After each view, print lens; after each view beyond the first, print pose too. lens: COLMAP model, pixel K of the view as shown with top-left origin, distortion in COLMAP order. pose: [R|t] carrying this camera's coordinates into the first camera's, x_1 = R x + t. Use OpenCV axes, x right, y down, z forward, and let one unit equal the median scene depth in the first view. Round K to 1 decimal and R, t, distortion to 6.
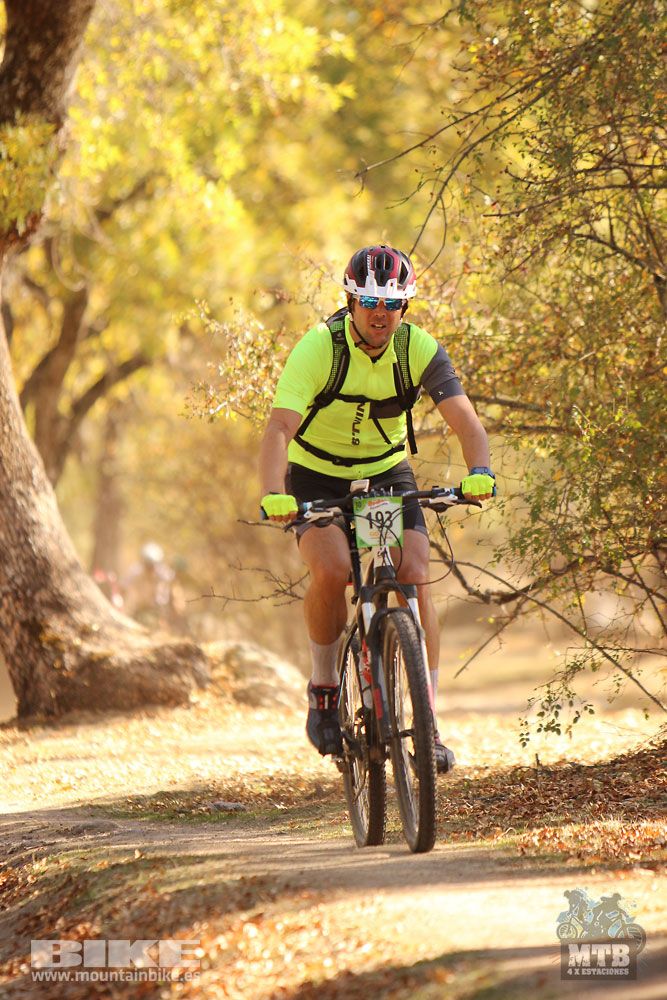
lens RADIAL K [[6022.7, 0, 335.9], [0, 6022.7, 536.1], [0, 0, 1]] dist [0.464803, 13.168277]
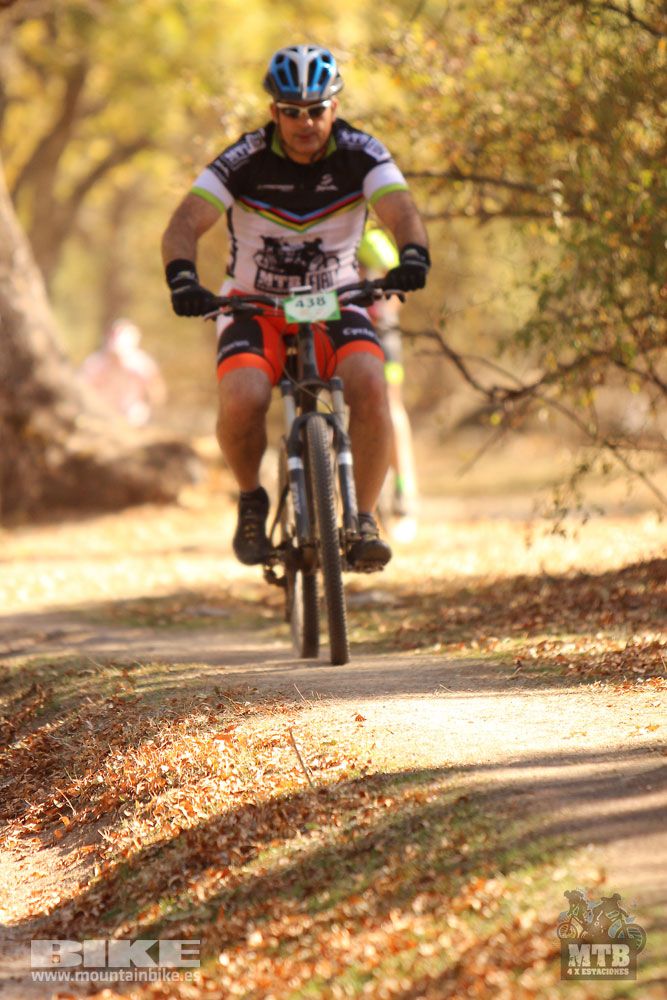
lens RADIAL K [[5791.5, 0, 438.1], [0, 5791.5, 600.0], [0, 0, 1]] dist [0.416751, -3.474771]
pose [[0.999949, 0.009537, -0.003307, 0.020079], [-0.009394, 0.999113, 0.041037, 0.005464], [0.003695, -0.041004, 0.999152, 0.098125]]
